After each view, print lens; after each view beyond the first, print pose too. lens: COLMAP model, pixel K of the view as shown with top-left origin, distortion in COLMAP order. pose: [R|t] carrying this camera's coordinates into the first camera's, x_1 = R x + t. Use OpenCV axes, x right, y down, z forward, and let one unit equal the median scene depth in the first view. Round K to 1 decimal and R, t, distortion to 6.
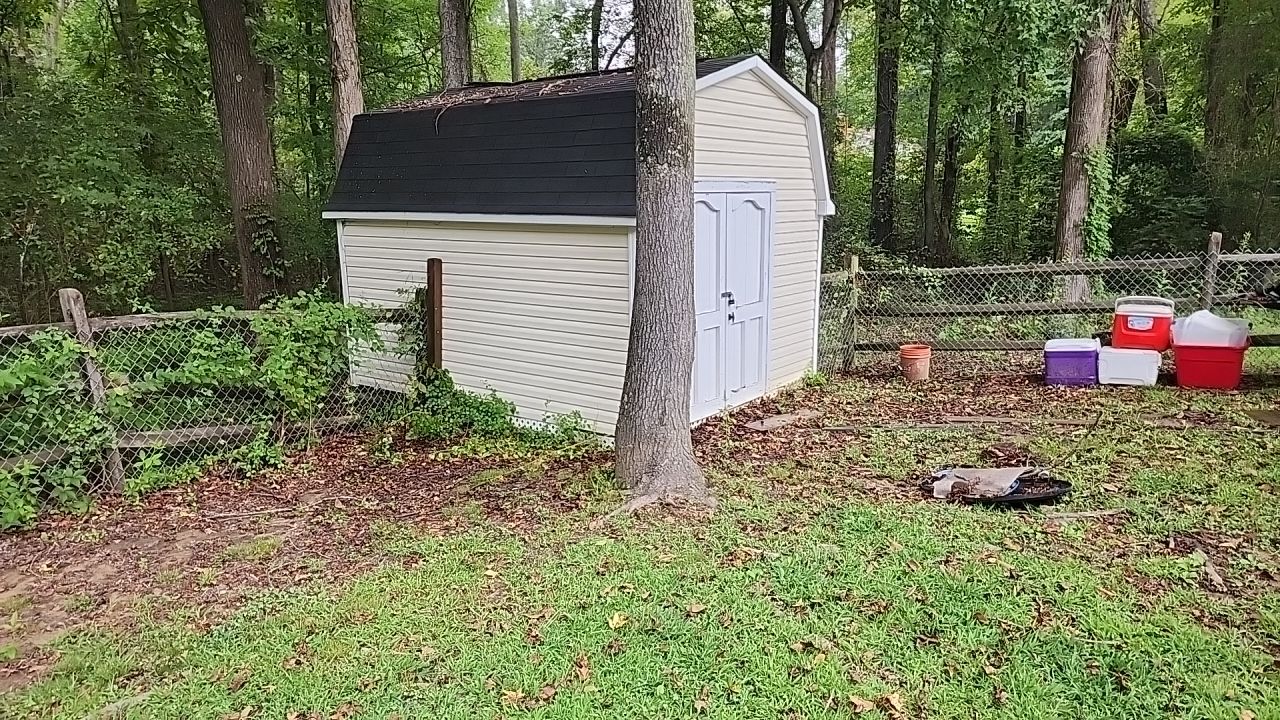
lens RADIAL K [[855.7, 0, 642.7], [0, 855.7, 368.5], [0, 0, 1]] dist [0.060499, -0.036482]
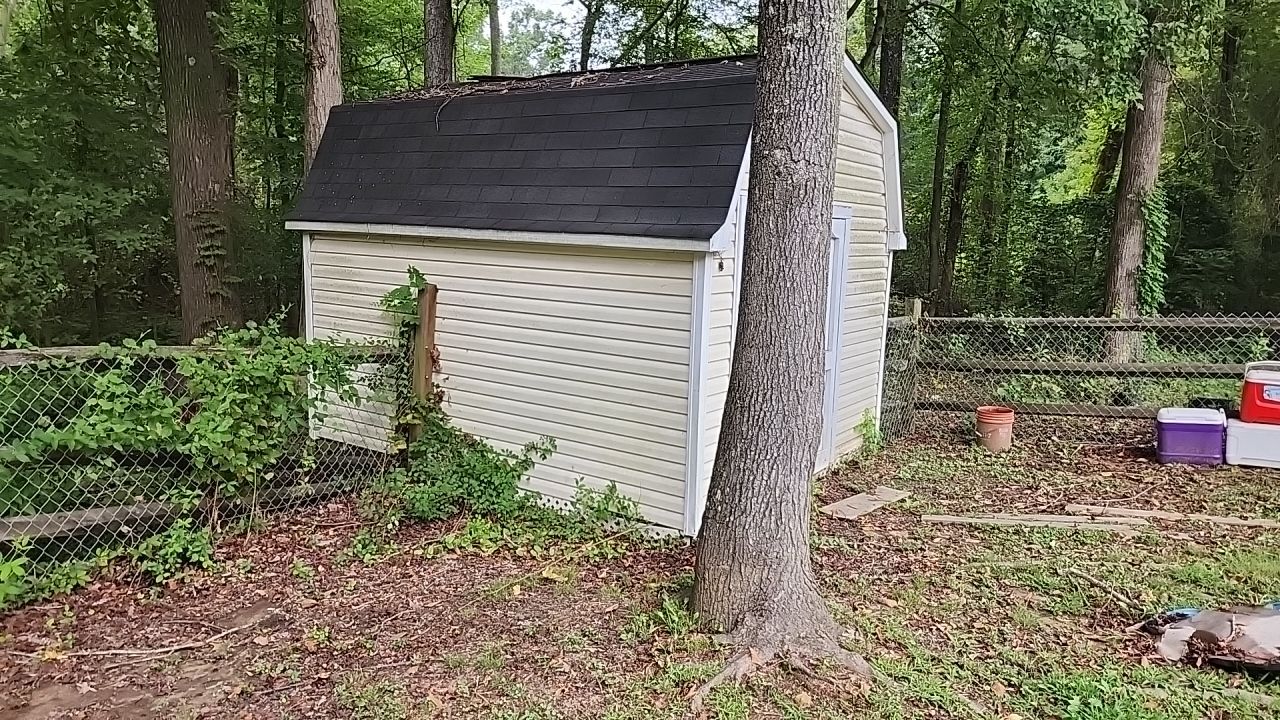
lens RADIAL K [[855.7, 0, 647.6], [0, 855.7, 350.8], [0, 0, 1]] dist [0.060499, -0.036482]
pose [[0.998099, 0.033544, 0.051708, -0.086693], [-0.030548, 0.997867, -0.057692, -0.030044], [-0.053533, 0.056003, 0.996994, 0.224691]]
